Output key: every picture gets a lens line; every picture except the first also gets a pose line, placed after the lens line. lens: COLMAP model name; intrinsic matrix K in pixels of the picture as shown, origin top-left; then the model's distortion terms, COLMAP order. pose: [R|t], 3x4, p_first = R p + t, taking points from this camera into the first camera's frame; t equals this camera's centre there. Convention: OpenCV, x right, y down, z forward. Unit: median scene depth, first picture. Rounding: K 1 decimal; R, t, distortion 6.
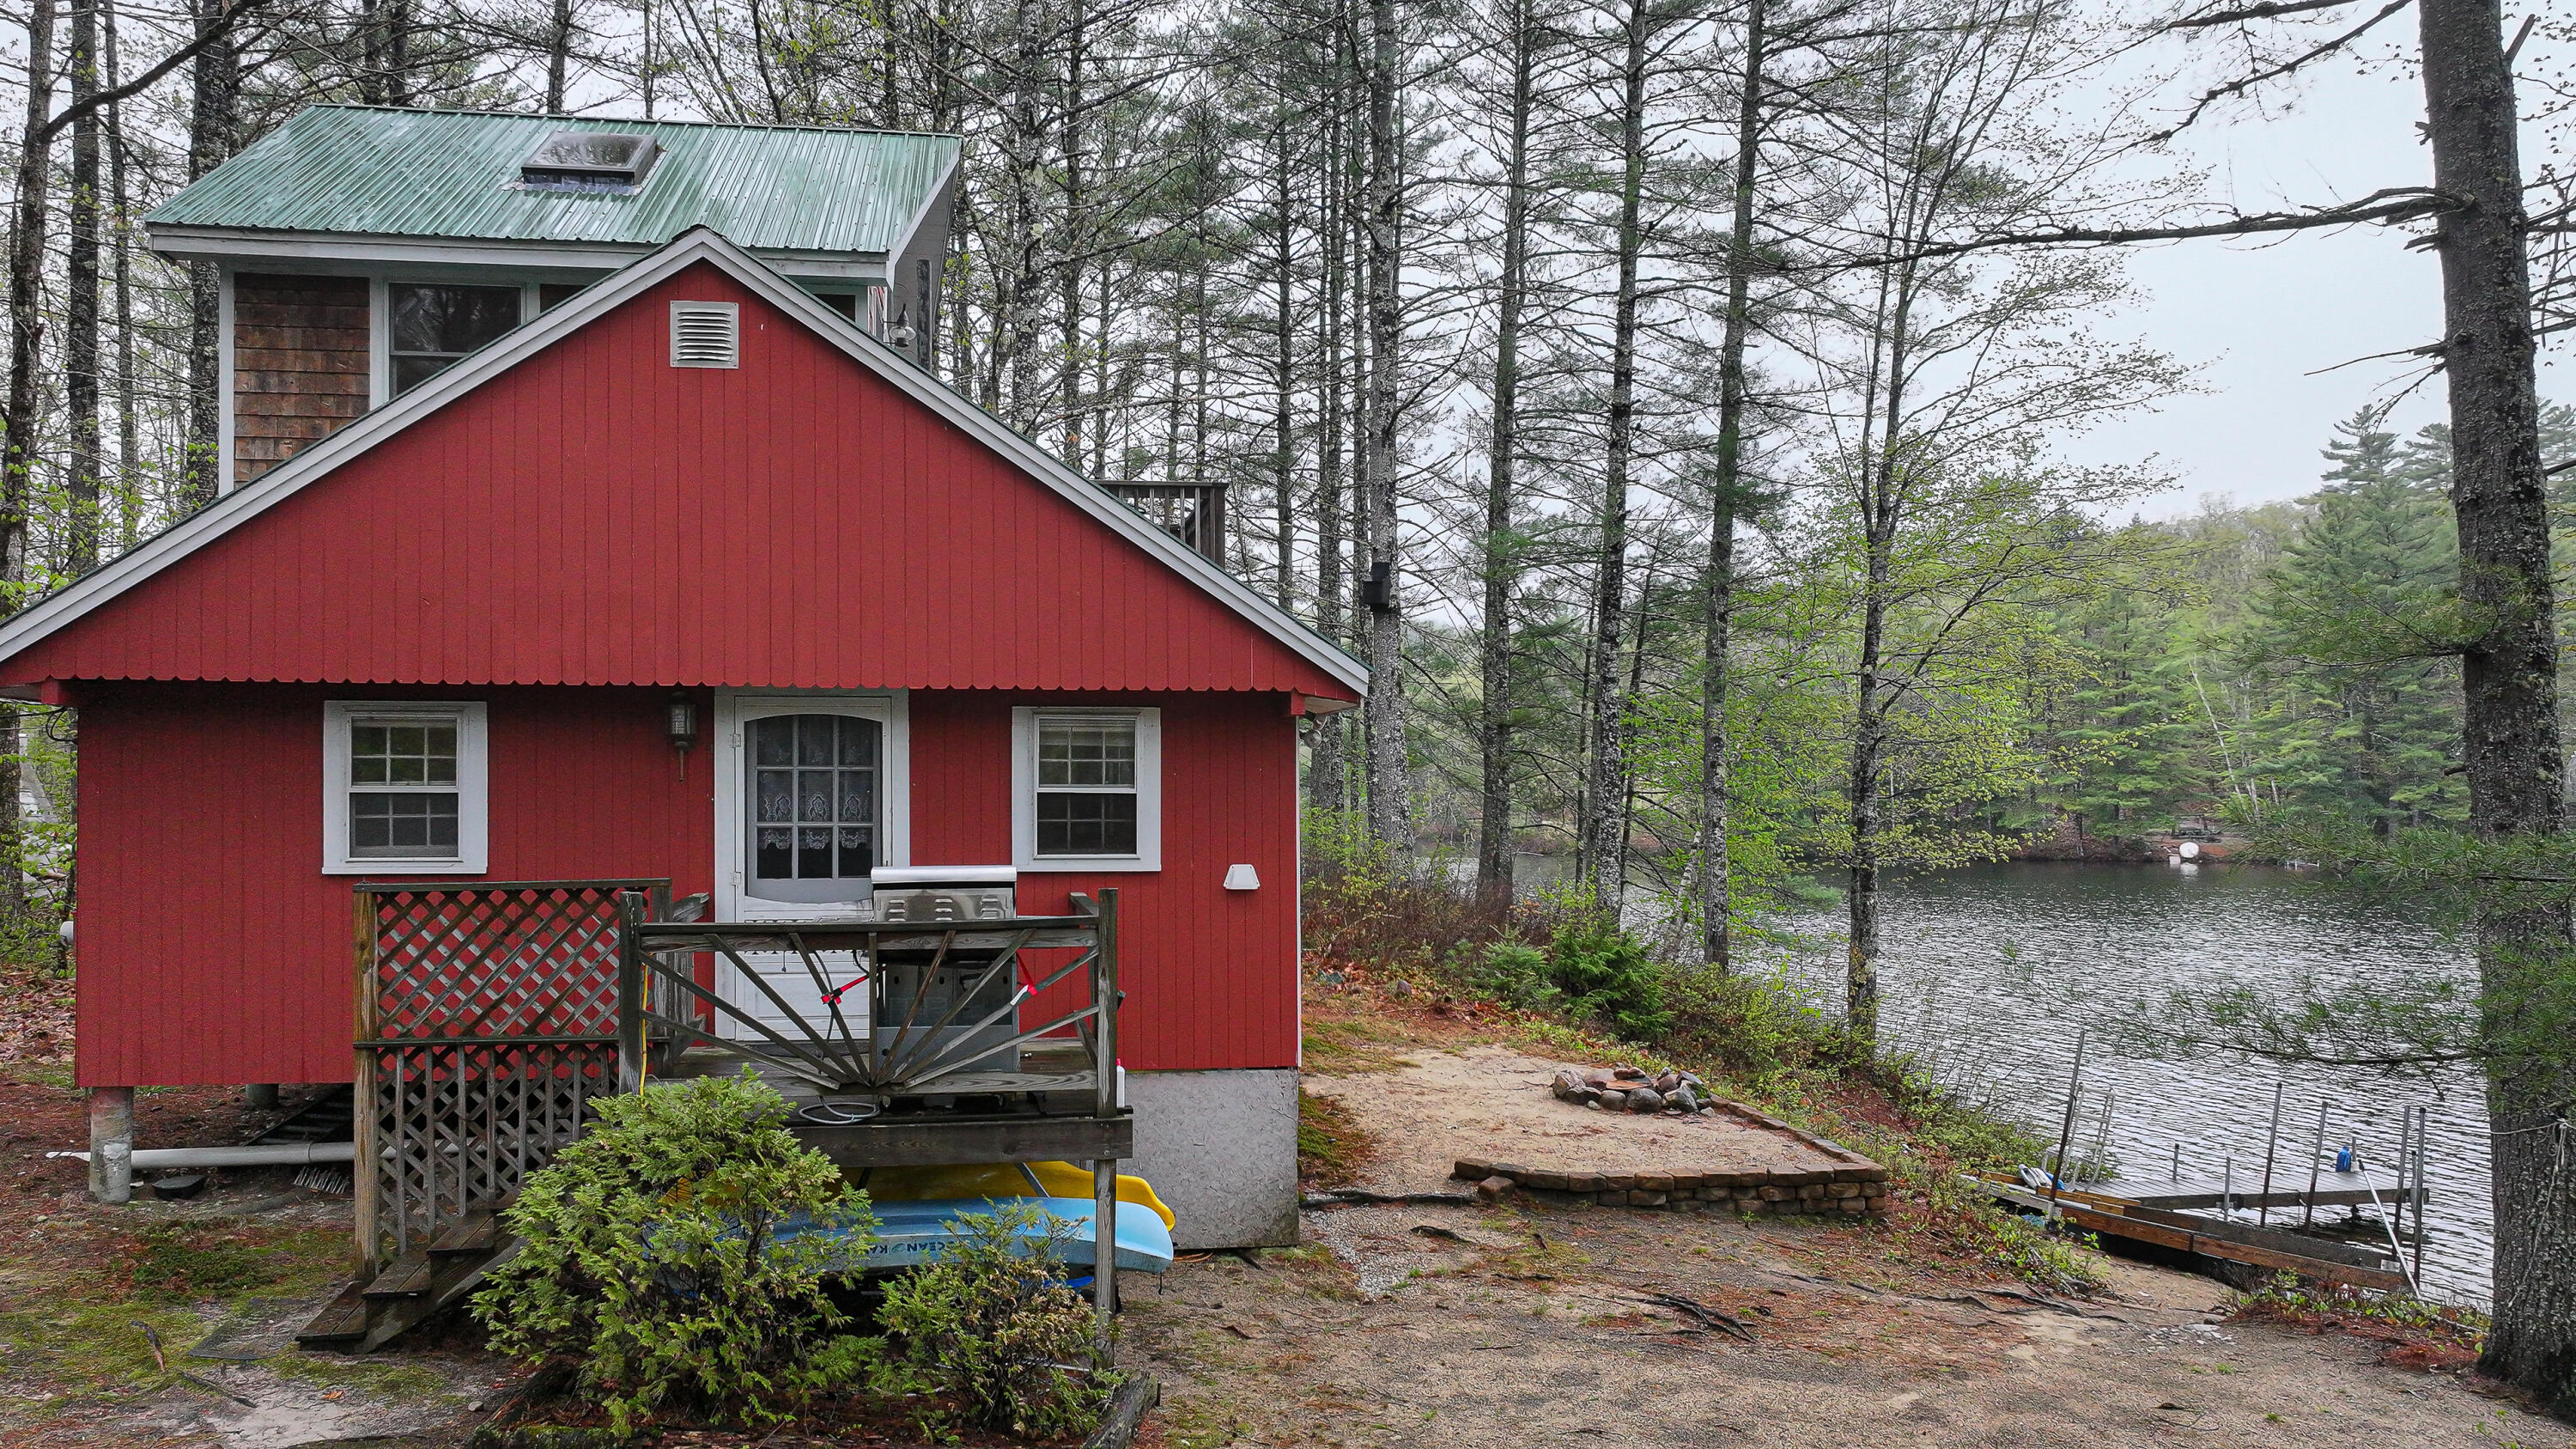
lens RADIAL K [[1835.2, 0, 1236.3], [0, 1835.2, 768.8], [0, 0, 1]] dist [0.002732, 0.008292]
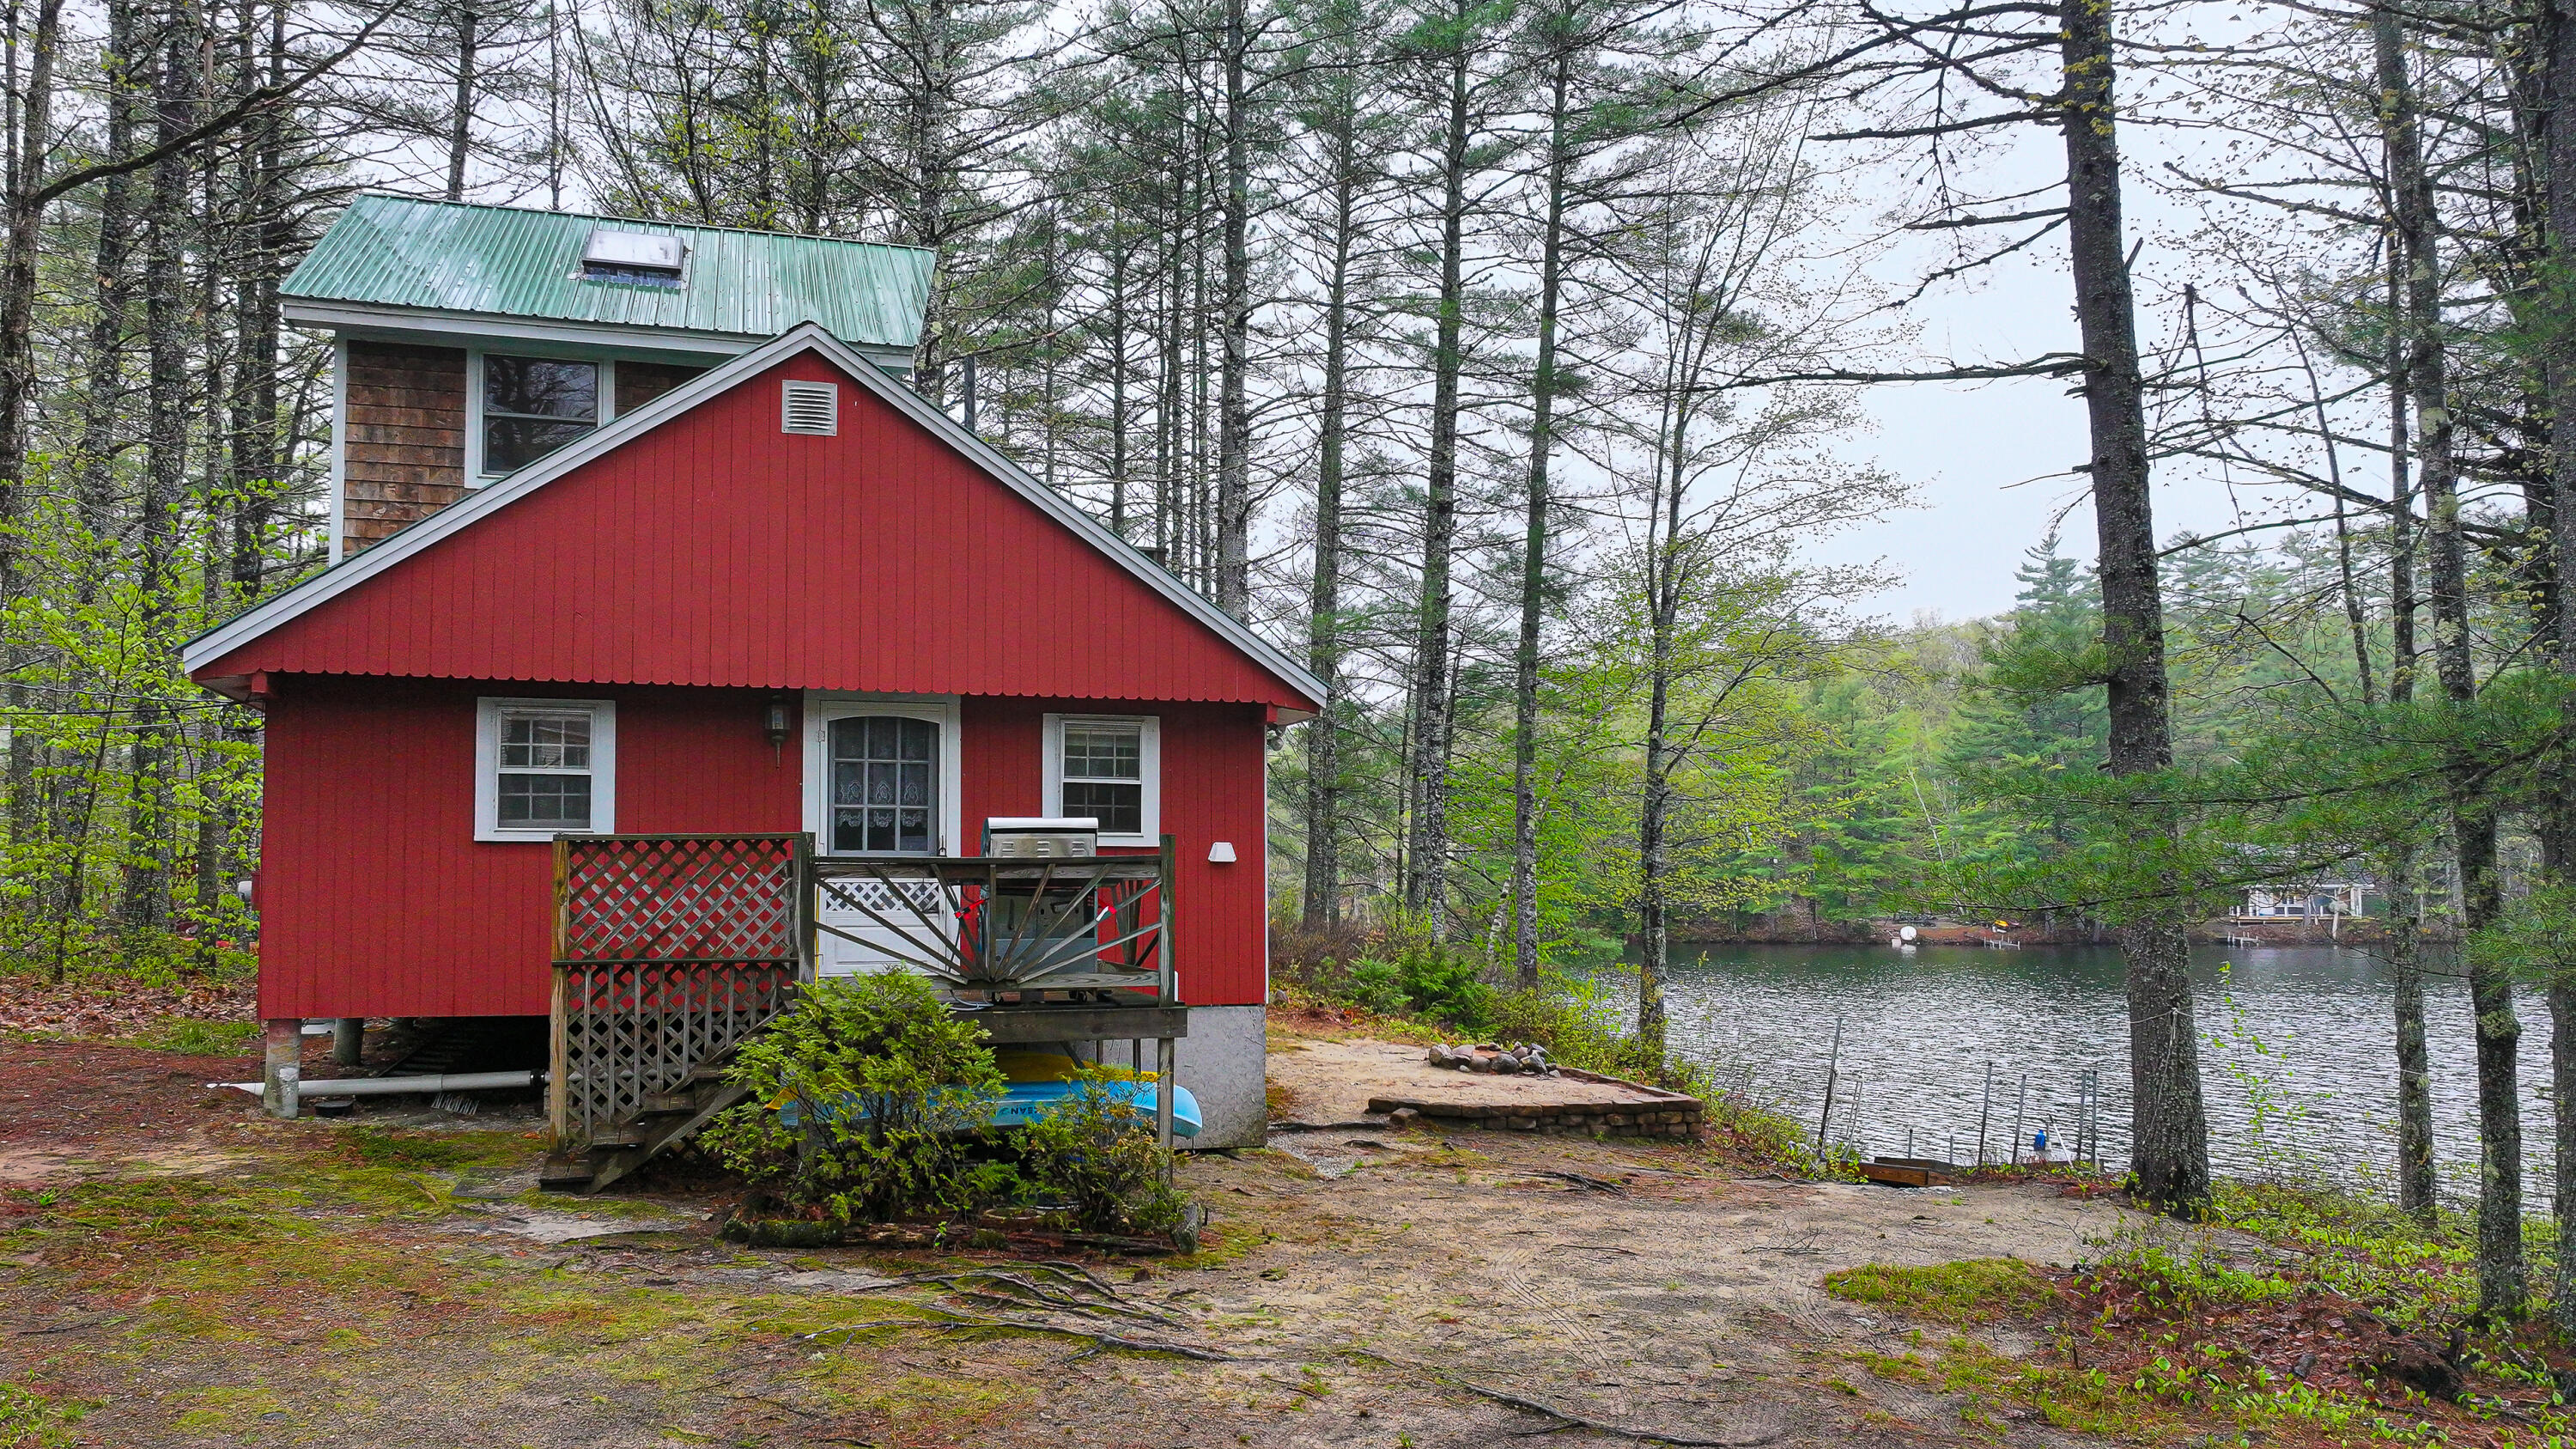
lens RADIAL K [[1823.2, 0, 1294.4], [0, 1823.2, 790.3], [0, 0, 1]] dist [0.009198, 0.001068]
pose [[0.987966, 0.006796, 0.154524, -0.059248], [-0.000465, 0.999160, -0.040969, 0.028296], [-0.154673, 0.040404, 0.987139, -0.101755]]
